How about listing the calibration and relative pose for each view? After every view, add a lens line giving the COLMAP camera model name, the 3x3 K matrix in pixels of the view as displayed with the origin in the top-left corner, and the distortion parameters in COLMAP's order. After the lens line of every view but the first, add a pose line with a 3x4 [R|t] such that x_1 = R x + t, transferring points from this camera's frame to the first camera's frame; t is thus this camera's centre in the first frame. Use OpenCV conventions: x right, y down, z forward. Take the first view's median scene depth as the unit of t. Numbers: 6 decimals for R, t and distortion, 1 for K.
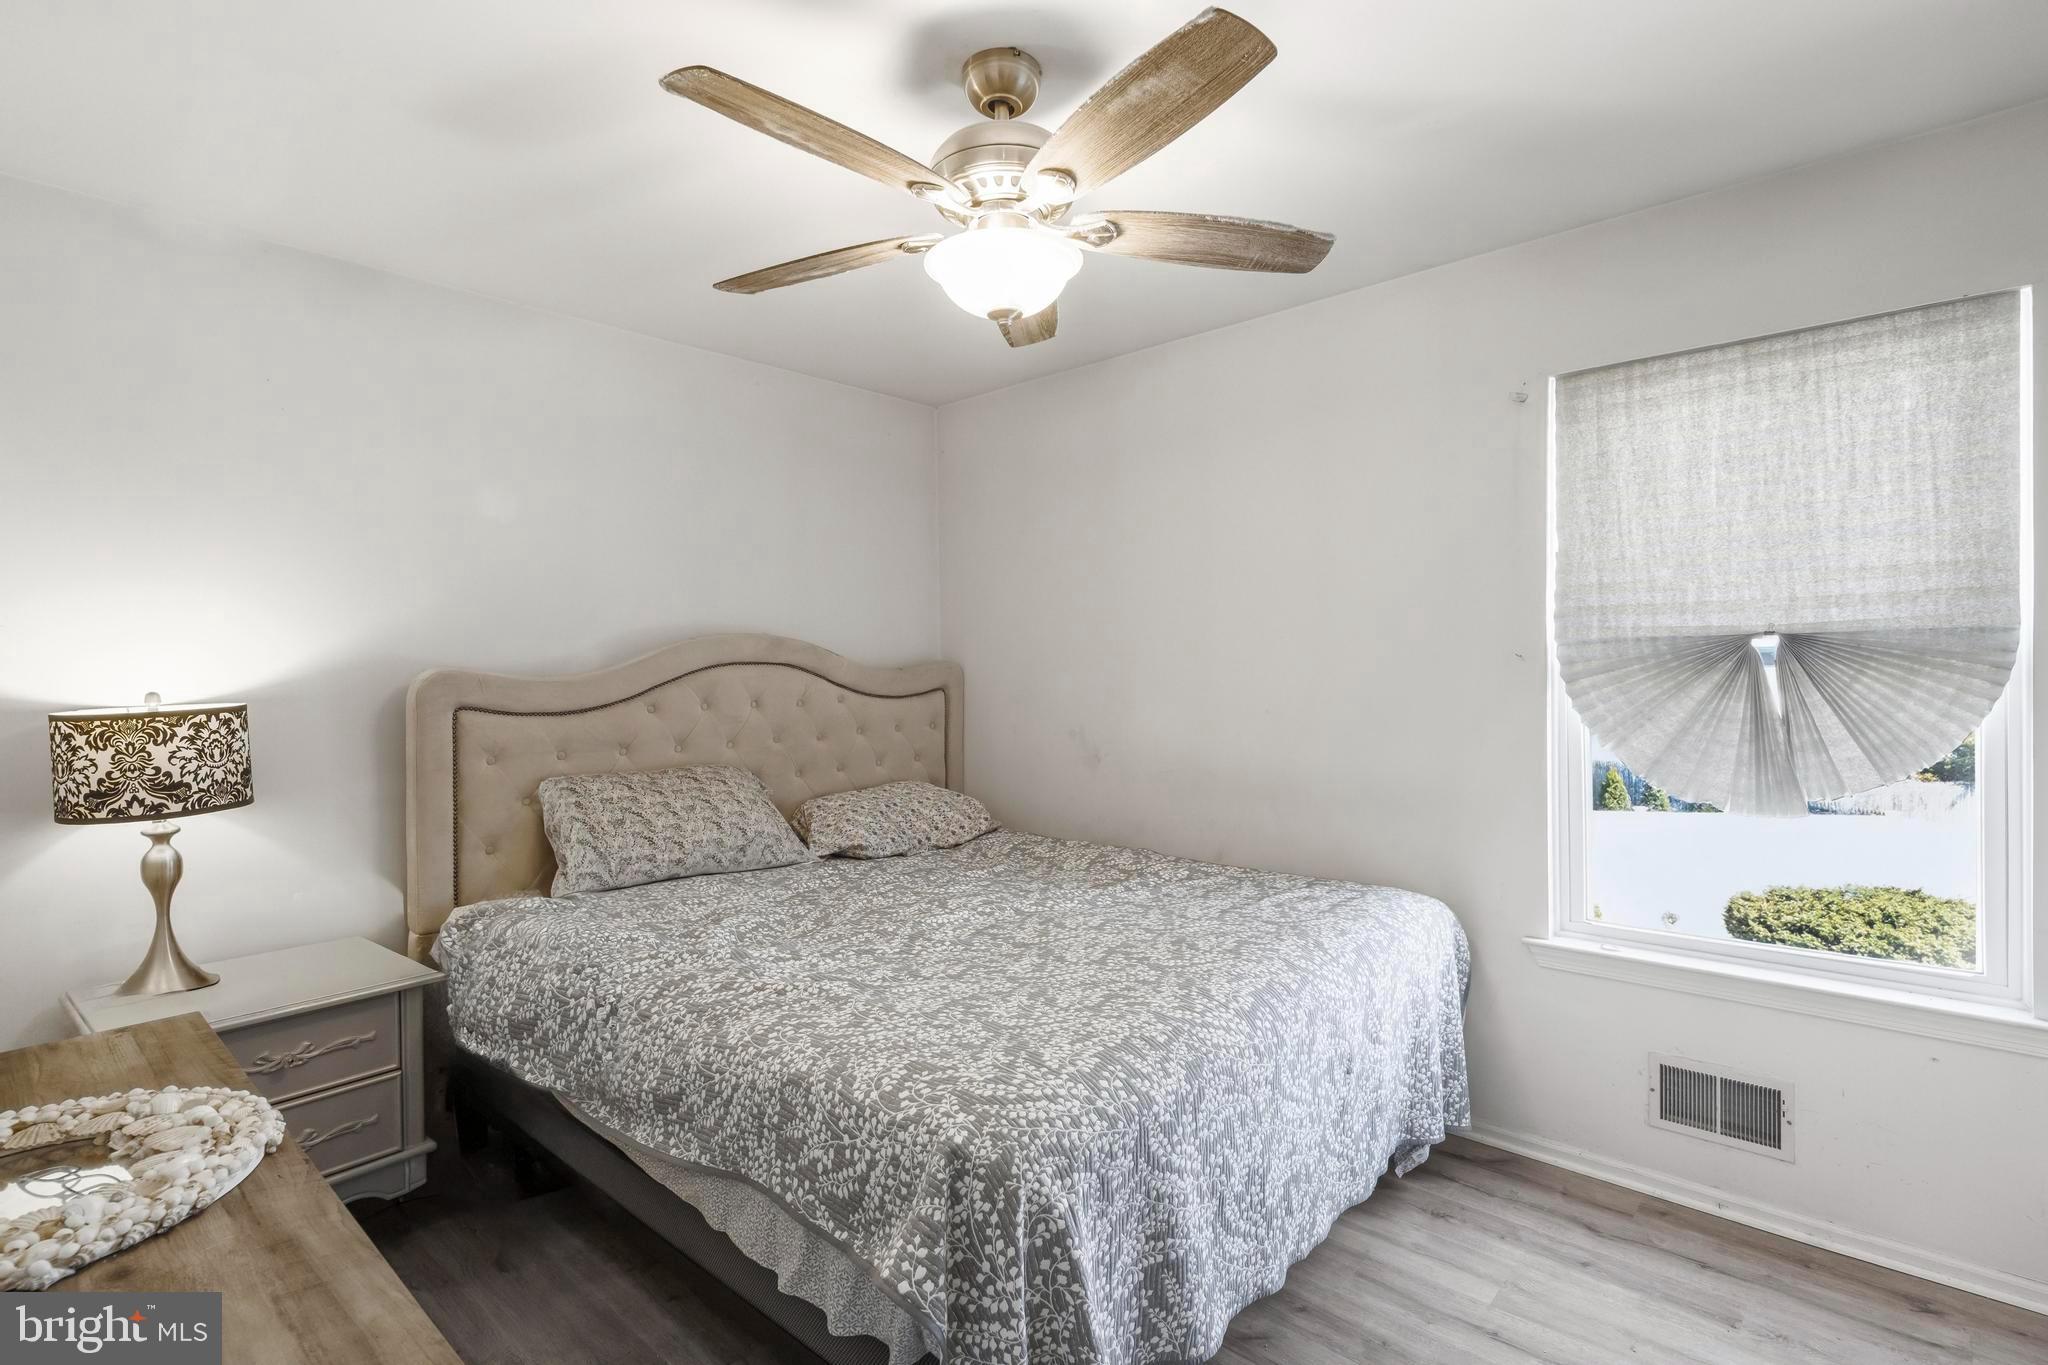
lens RADIAL K [[994.4, 0, 1018.0], [0, 994.4, 646.2], [0, 0, 1]] dist [0.002859, 0.001043]
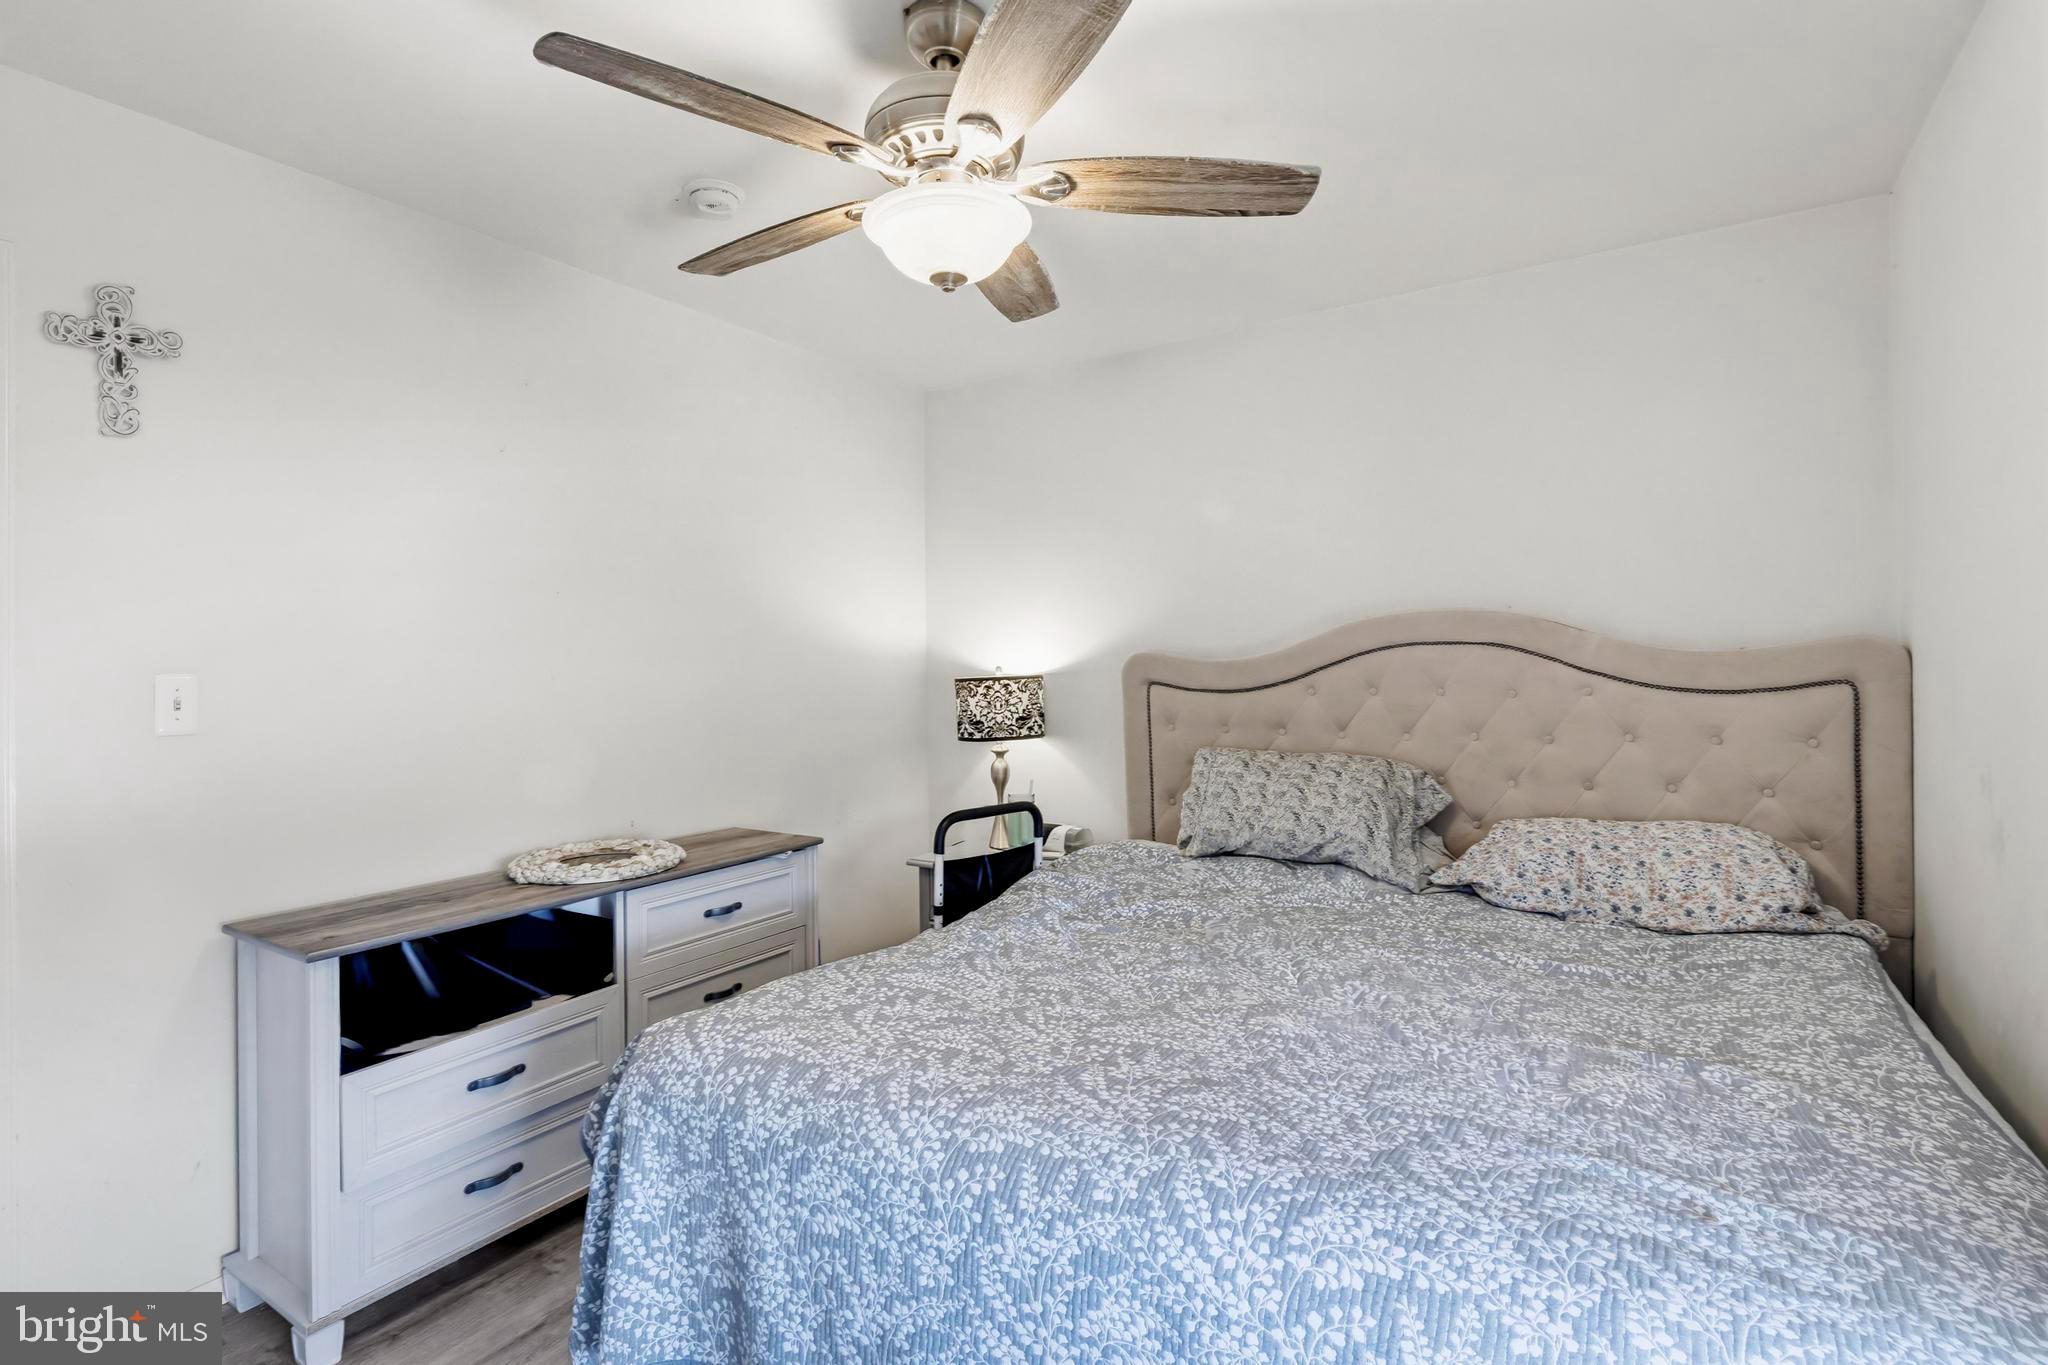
lens RADIAL K [[994.4, 0, 1018.0], [0, 994.4, 646.2], [0, 0, 1]] dist [0.002859, 0.001043]
pose [[0.145913, -0.004063, -0.989289, 0.813271], [0.030475, 0.999535, 0.000390, 0.013925], [0.988828, -0.030205, 0.145969, 0.832705]]
